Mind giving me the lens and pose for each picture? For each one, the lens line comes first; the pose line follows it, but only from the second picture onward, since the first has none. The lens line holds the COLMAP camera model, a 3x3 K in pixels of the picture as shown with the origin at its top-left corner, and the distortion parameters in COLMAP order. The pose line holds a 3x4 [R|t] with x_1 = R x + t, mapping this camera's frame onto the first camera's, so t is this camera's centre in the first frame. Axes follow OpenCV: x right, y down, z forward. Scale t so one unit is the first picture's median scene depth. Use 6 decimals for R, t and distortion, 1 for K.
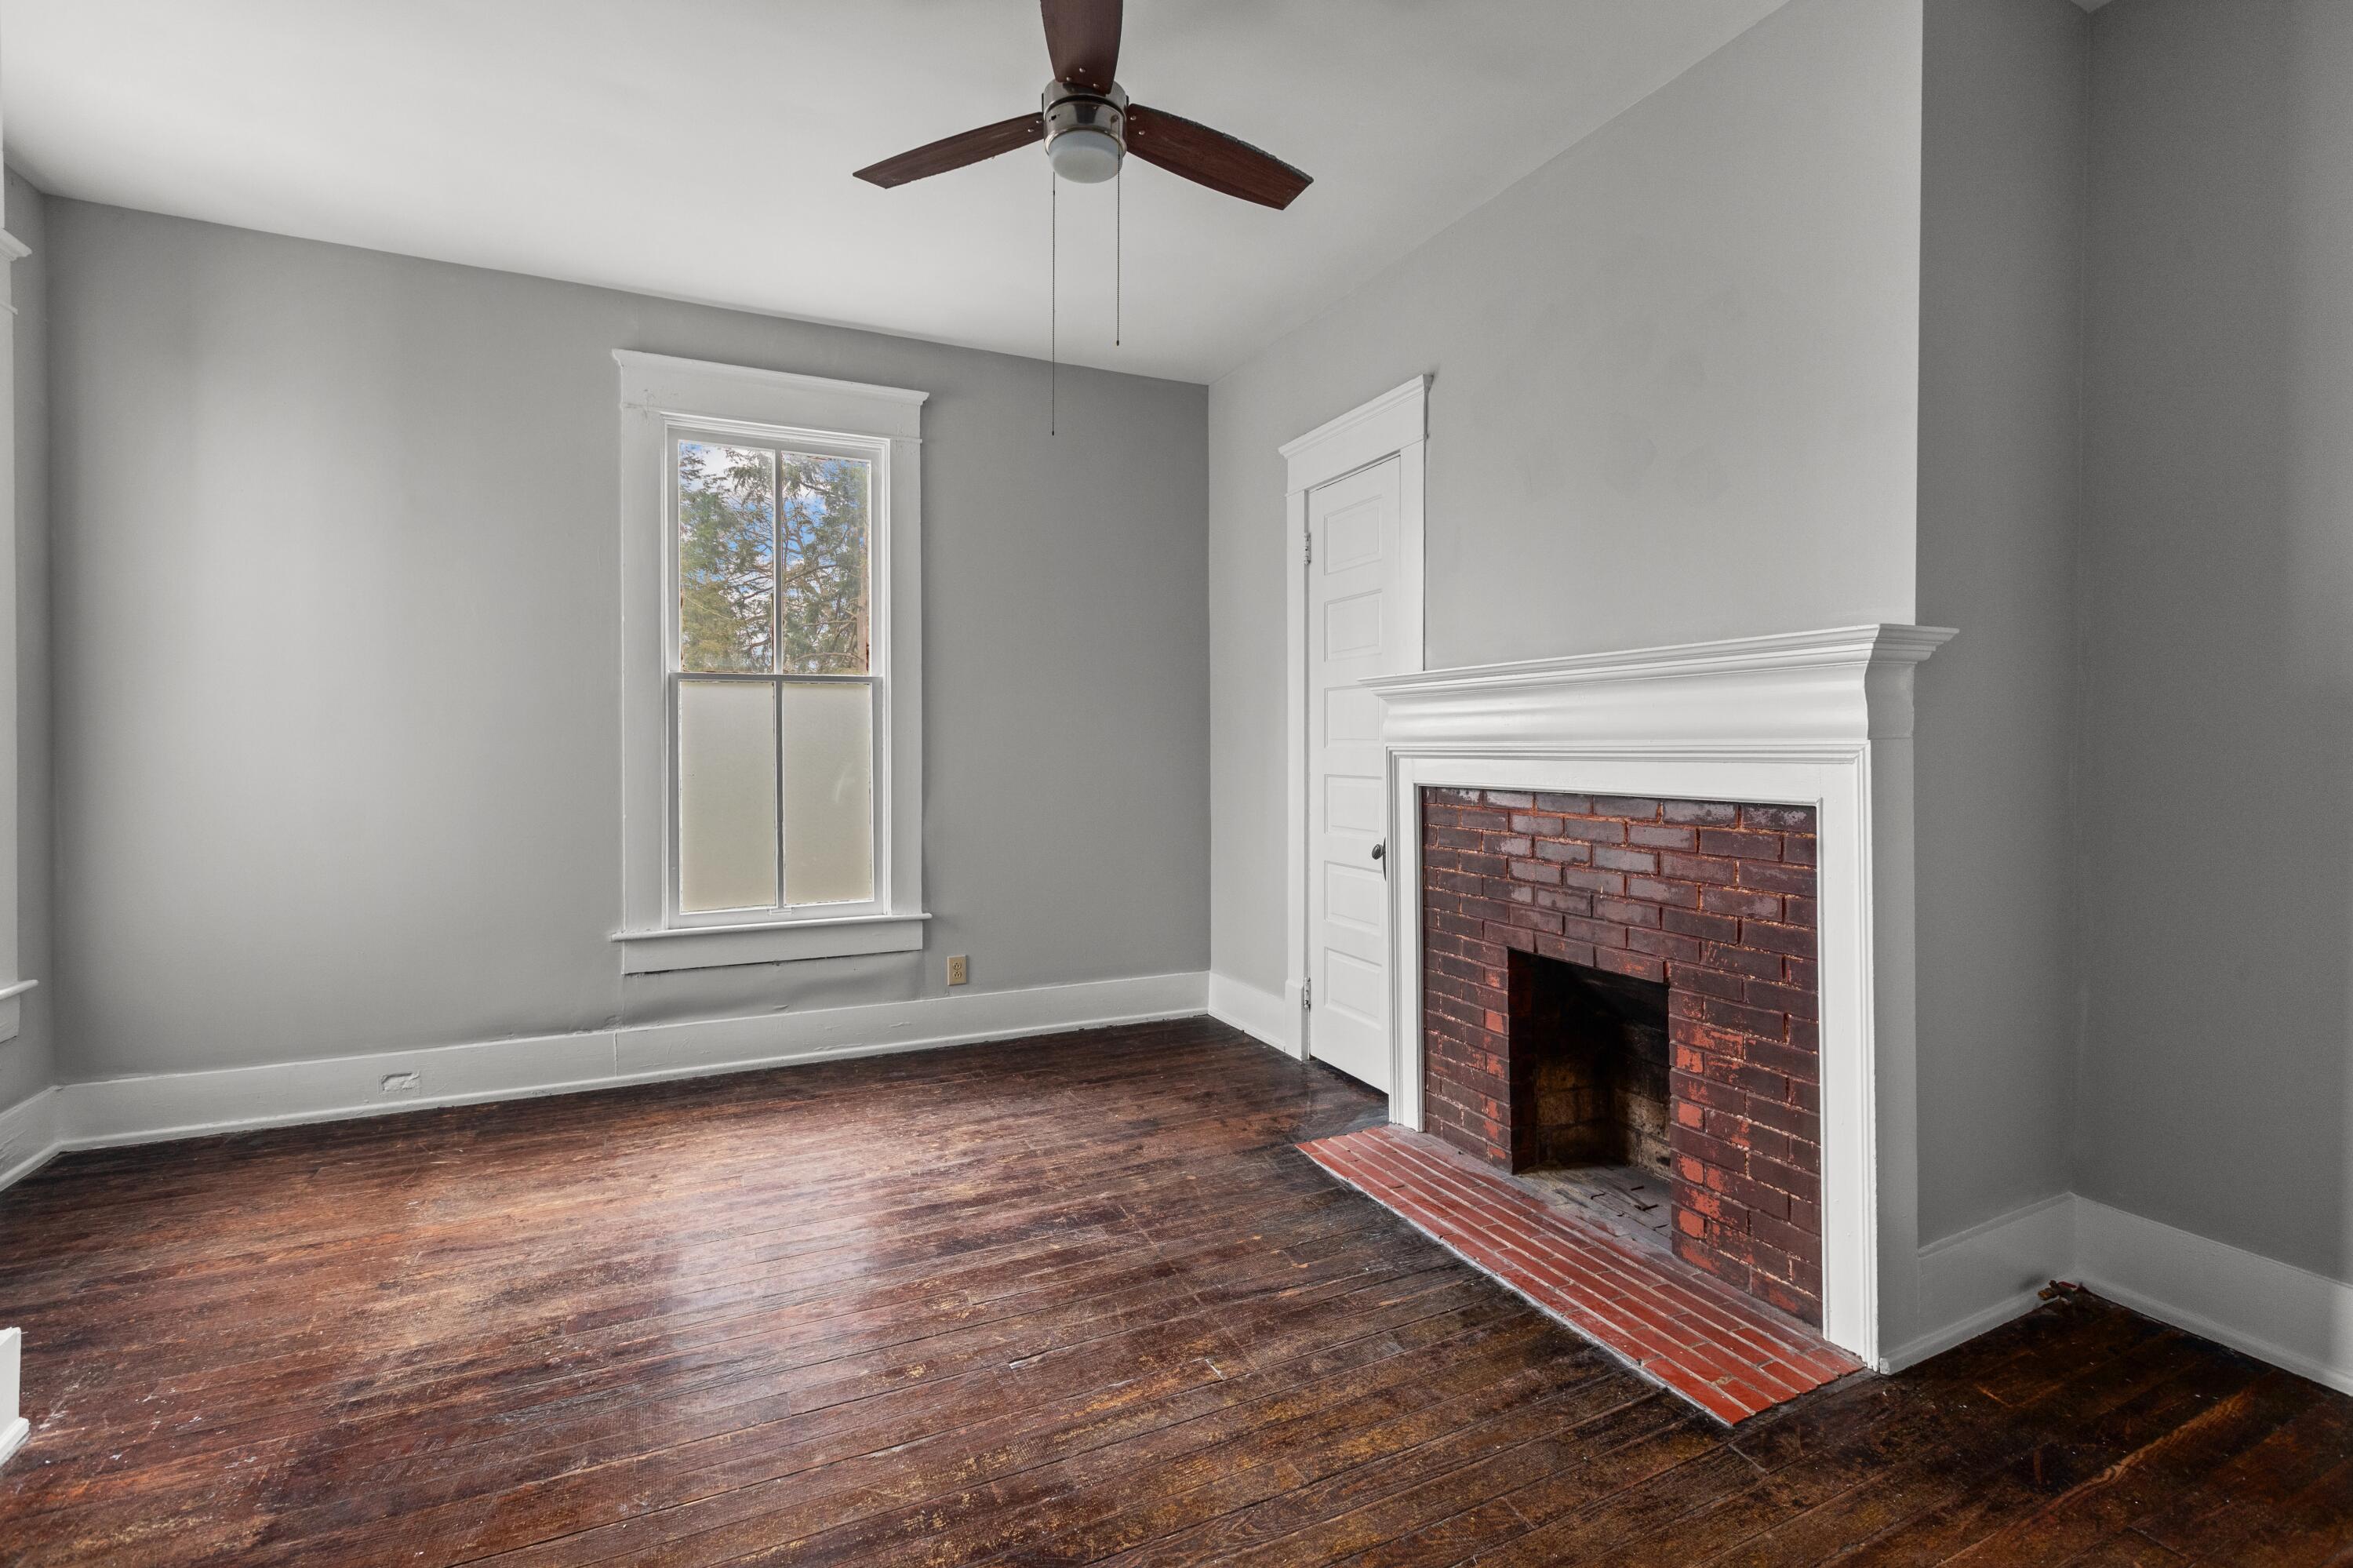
lens RADIAL K [[1062.4, 0, 1178.2], [0, 1062.4, 753.2], [0, 0, 1]] dist [0.001882, 0.000096]
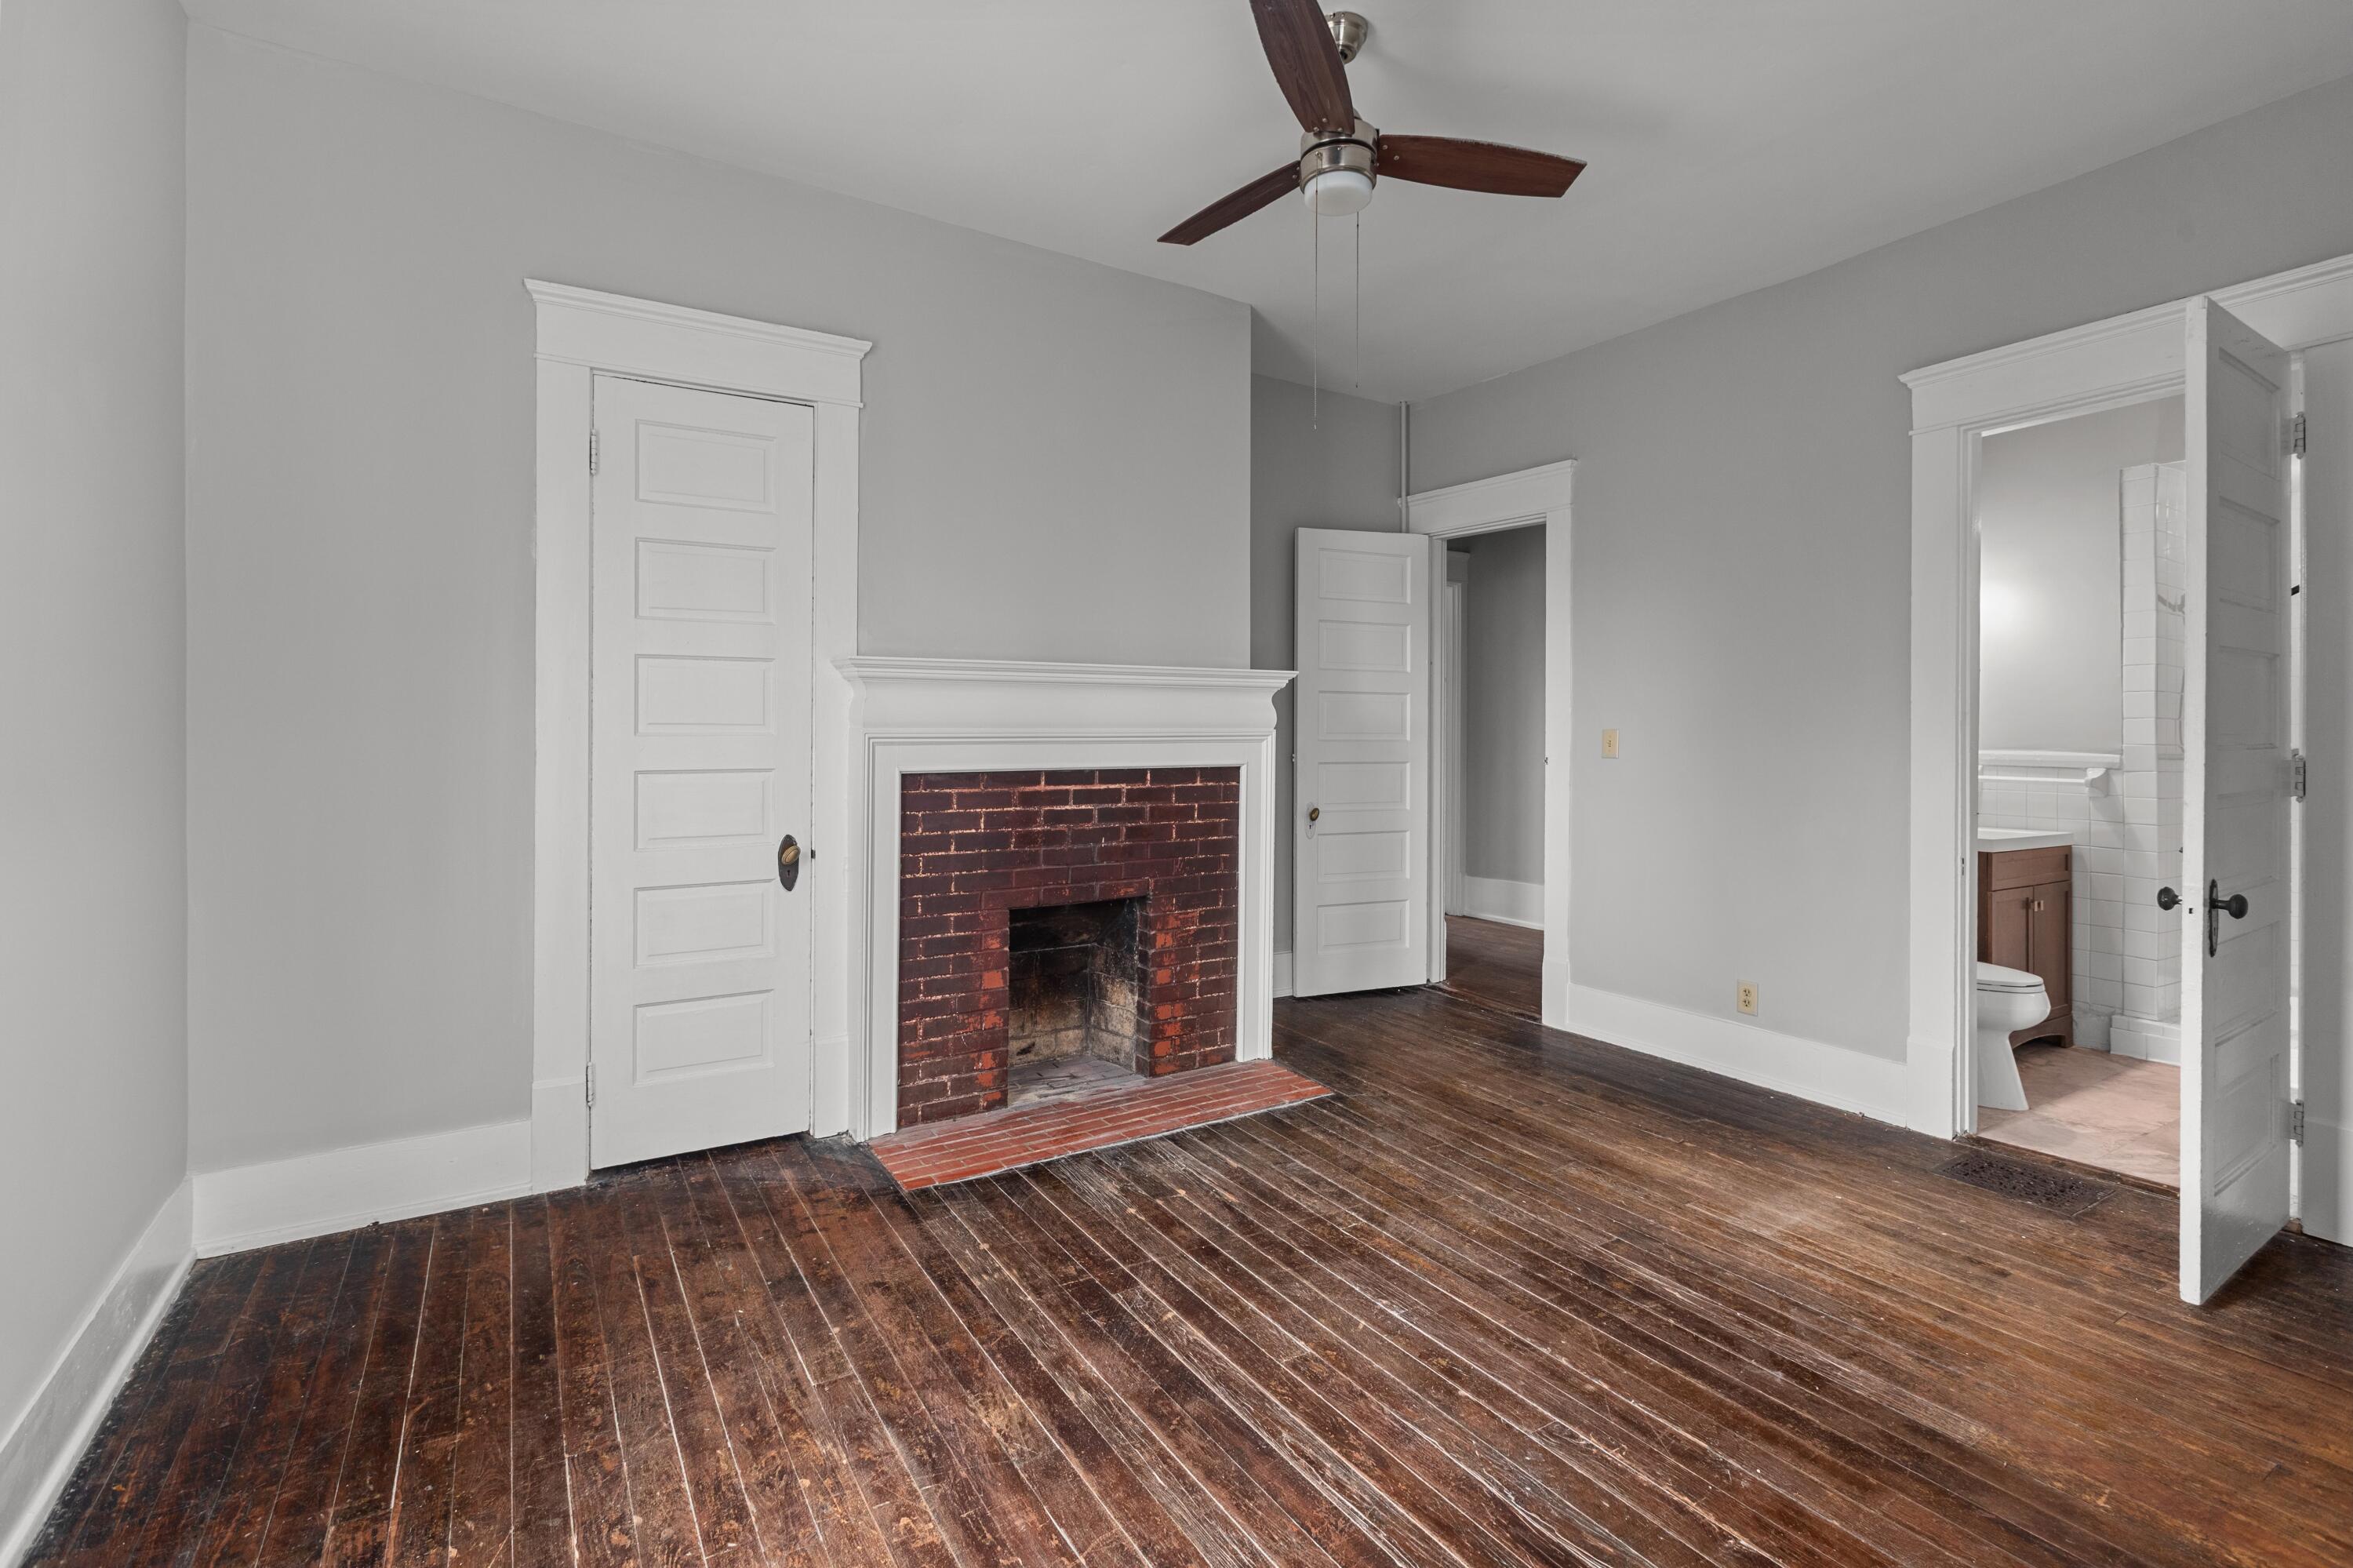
lens RADIAL K [[1085.8, 0, 1171.0], [0, 1085.8, 723.5], [0, 0, 1]] dist [0.001320, 0.000622]
pose [[-0.115113, 0.000638, 0.993352, -0.887328], [0.000216, 1.000000, -0.000617, -0.015691], [-0.993352, 0.000144, -0.115113, 0.981224]]
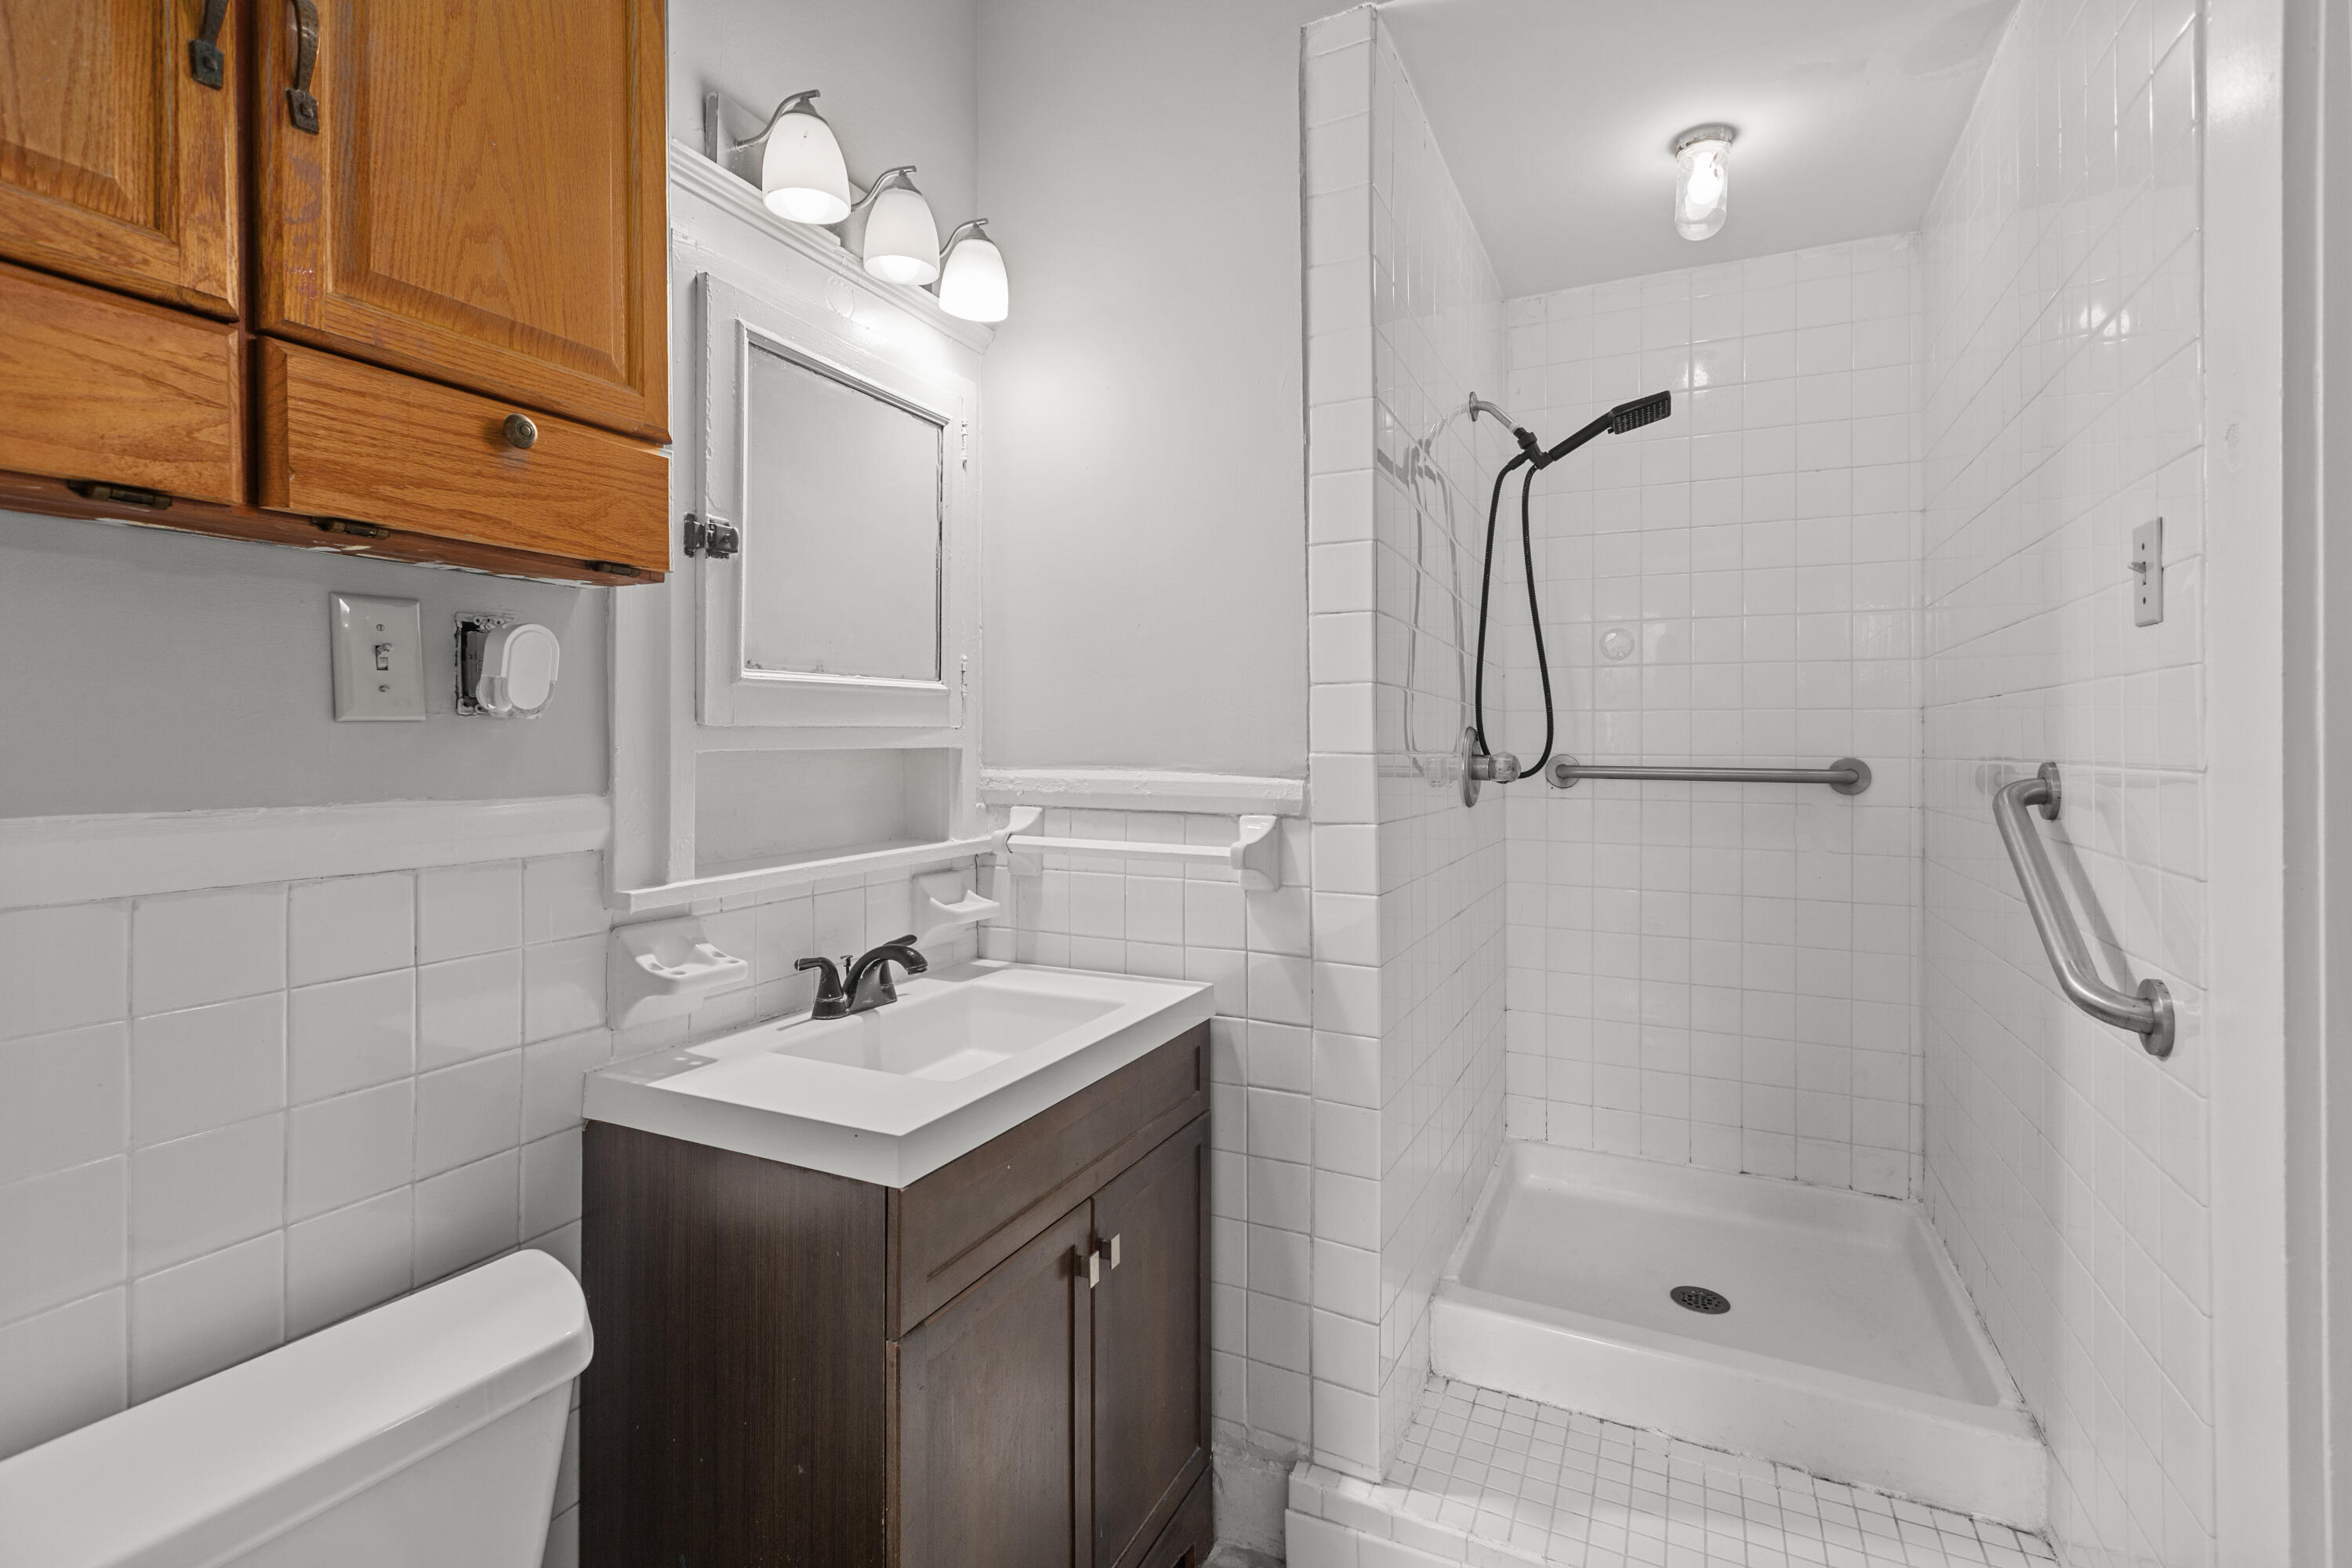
lens RADIAL K [[1061.9, 0, 1177.7], [0, 1061.9, 753.2], [0, 0, 1]] dist [0.001882, 0.000096]
pose [[-0.623713, 0.000401, 0.781653, 0.742830], [0.010424, 0.999915, 0.007805, 0.026990], [-0.781584, 0.013016, -0.623664, -0.868512]]
